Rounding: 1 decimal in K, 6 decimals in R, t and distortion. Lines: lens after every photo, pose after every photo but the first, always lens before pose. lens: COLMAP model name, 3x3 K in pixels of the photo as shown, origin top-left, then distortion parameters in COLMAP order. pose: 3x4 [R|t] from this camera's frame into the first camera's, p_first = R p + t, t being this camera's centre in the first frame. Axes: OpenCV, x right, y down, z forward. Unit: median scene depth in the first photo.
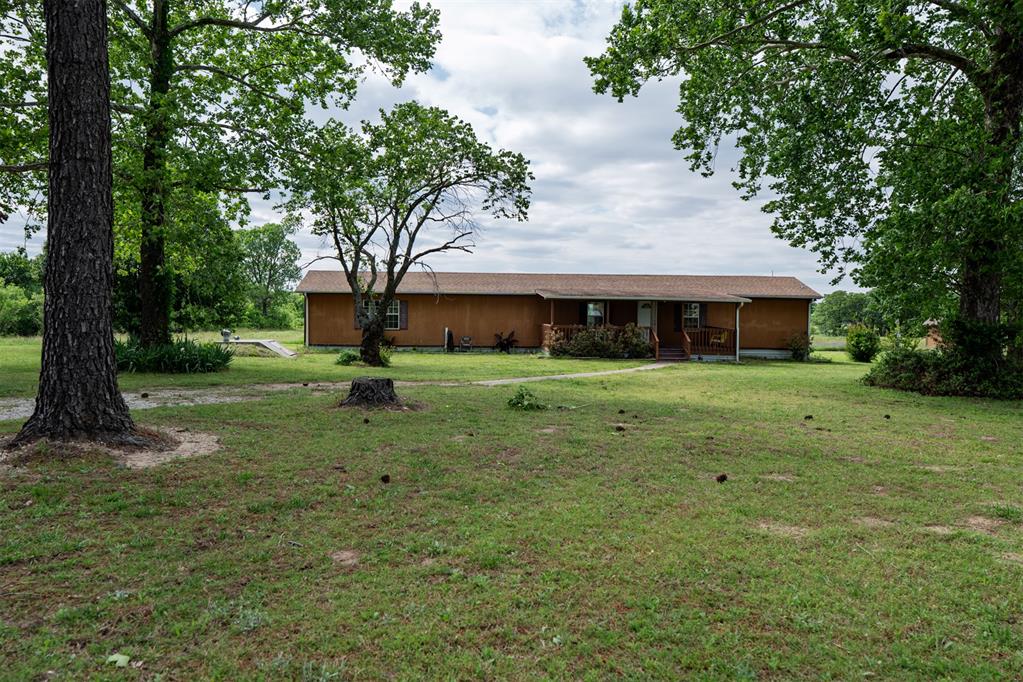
lens RADIAL K [[730.8, 0, 512.0], [0, 730.8, 338.1], [0, 0, 1]] dist [0.027182, 0.004082]
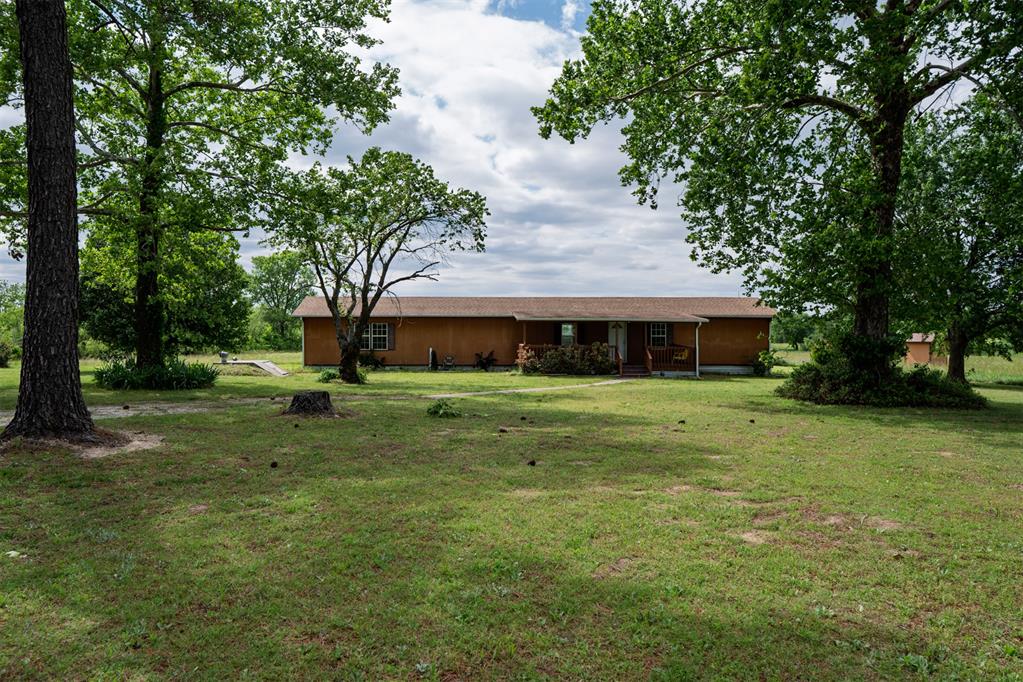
lens RADIAL K [[711.9, 0, 511.3], [0, 711.9, 342.0], [0, 0, 1]] dist [0.014242, 0.004553]
pose [[0.999650, -0.009123, -0.024815, 0.091744], [0.008586, 0.999728, -0.021673, 0.001510], [0.025006, 0.021453, 0.999457, -0.085161]]
